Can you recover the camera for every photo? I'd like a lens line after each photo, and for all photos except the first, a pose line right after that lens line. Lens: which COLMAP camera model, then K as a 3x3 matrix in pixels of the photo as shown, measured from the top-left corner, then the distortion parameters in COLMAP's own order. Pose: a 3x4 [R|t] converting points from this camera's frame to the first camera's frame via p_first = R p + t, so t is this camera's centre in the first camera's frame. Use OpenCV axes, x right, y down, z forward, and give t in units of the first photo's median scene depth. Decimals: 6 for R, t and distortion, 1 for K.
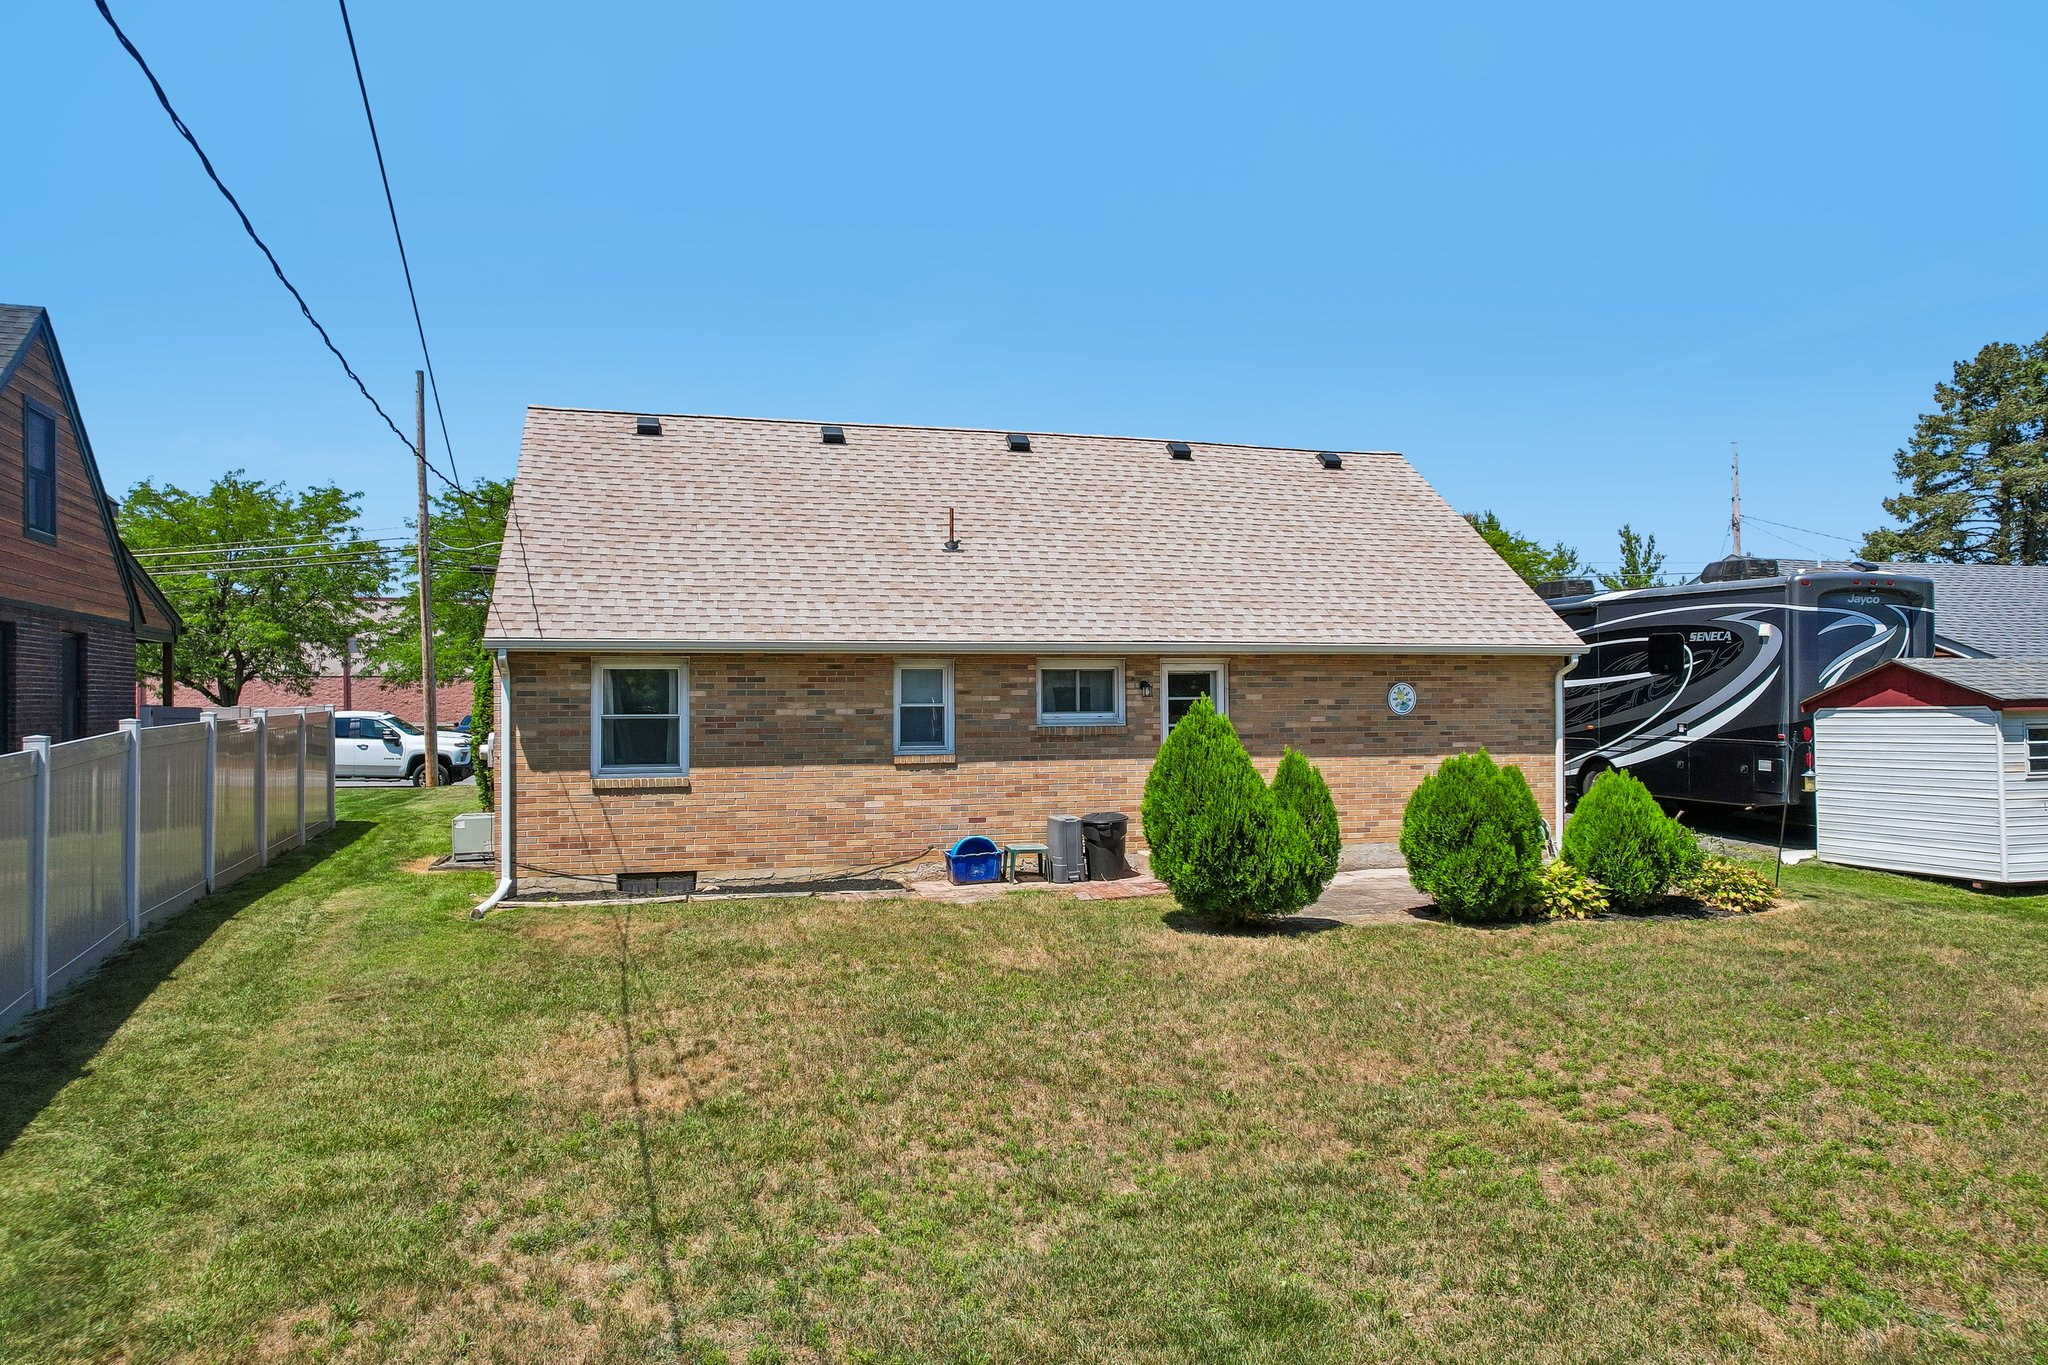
lens RADIAL K [[1307.5, 0, 1040.3], [0, 1307.5, 698.3], [0, 0, 1]] dist [-0.074554, 0.064784]
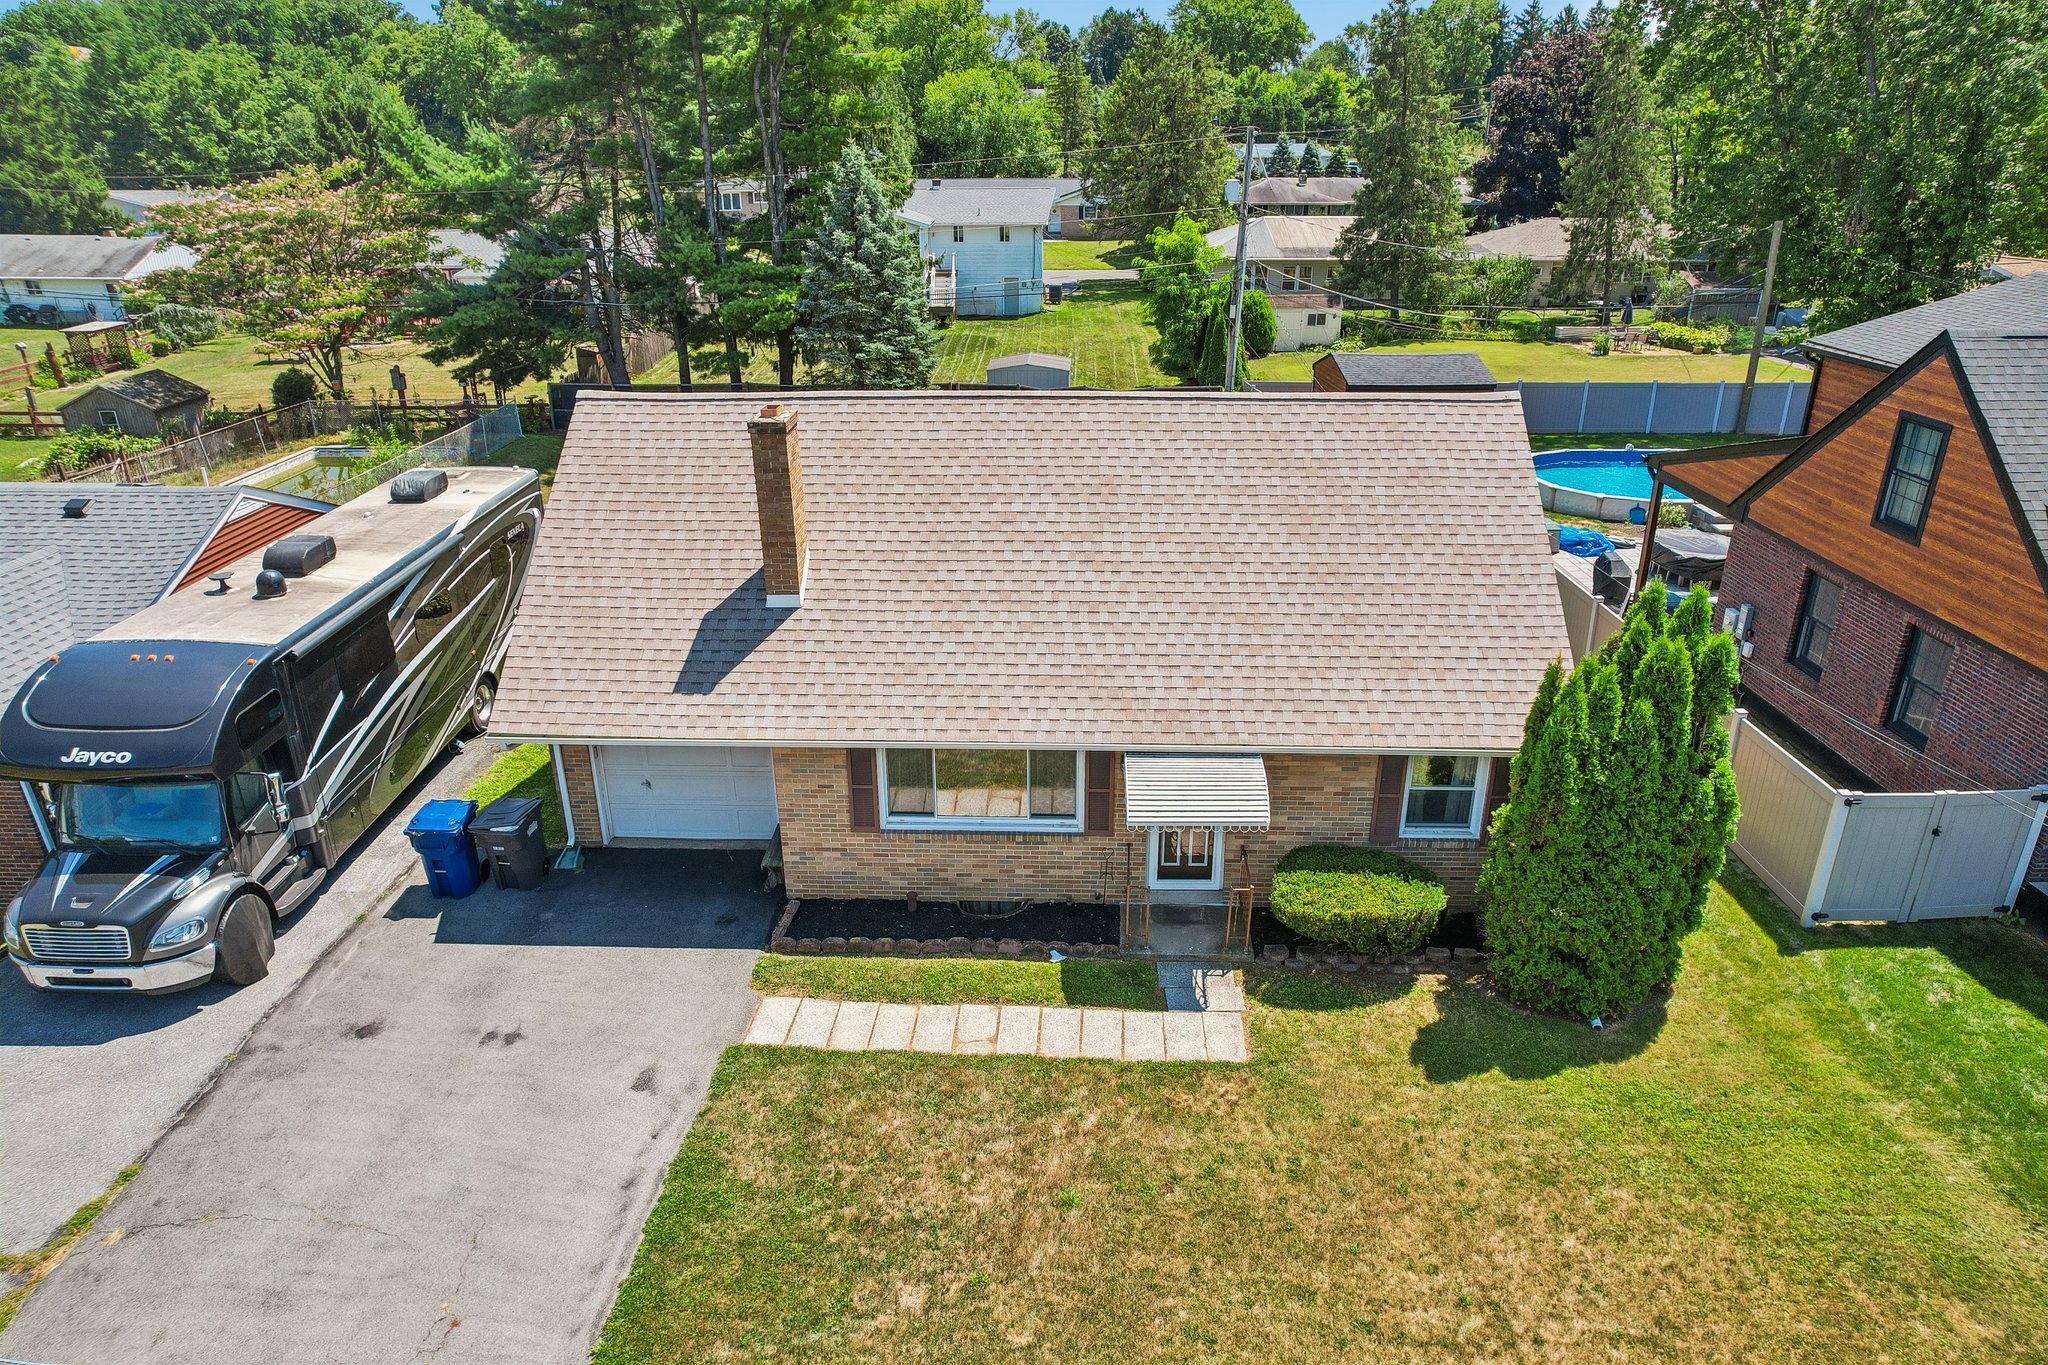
lens RADIAL K [[1307.5, 0, 1028.2], [0, 1307.5, 679.6], [0, 0, 1]] dist [-0.074554, 0.064784]
pose [[-0.950736, -0.113194, 0.288597, -0.402309], [0.009328, 0.920086, 0.391606, -0.489260], [-0.309862, 0.375005, -0.873703, 2.429329]]
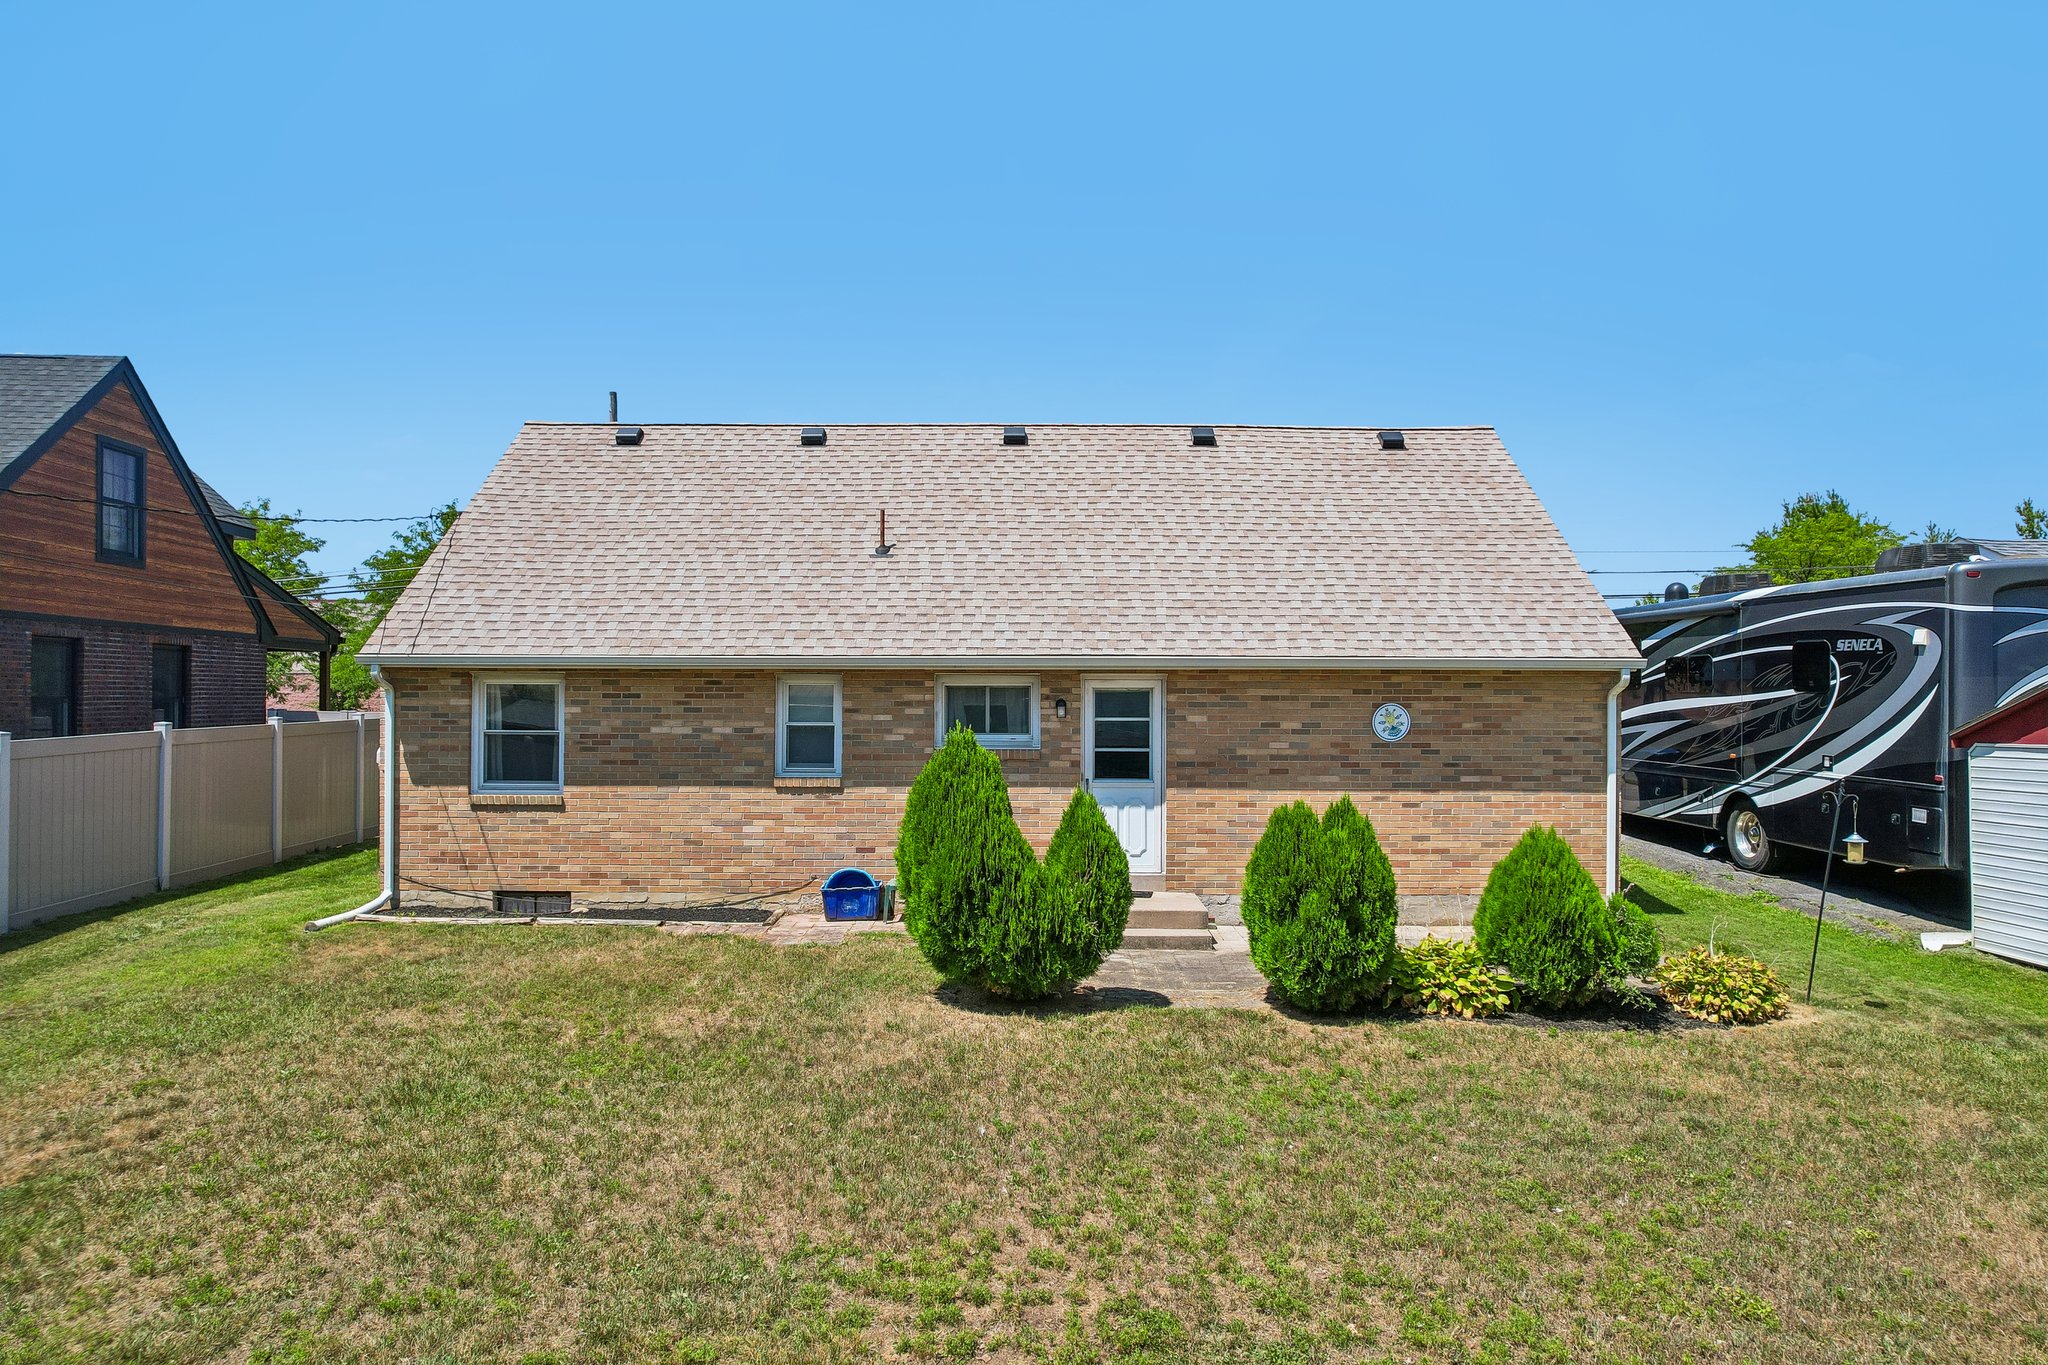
lens RADIAL K [[1307.5, 0, 1034.3], [0, 1307.5, 685.7], [0, 0, 1]] dist [-0.074554, 0.064784]
pose [[0.961292, 0.006703, -0.275449, 0.312051], [-0.008804, 0.999941, -0.006391, -0.017116], [0.275390, 0.008568, 0.961294, 0.149965]]
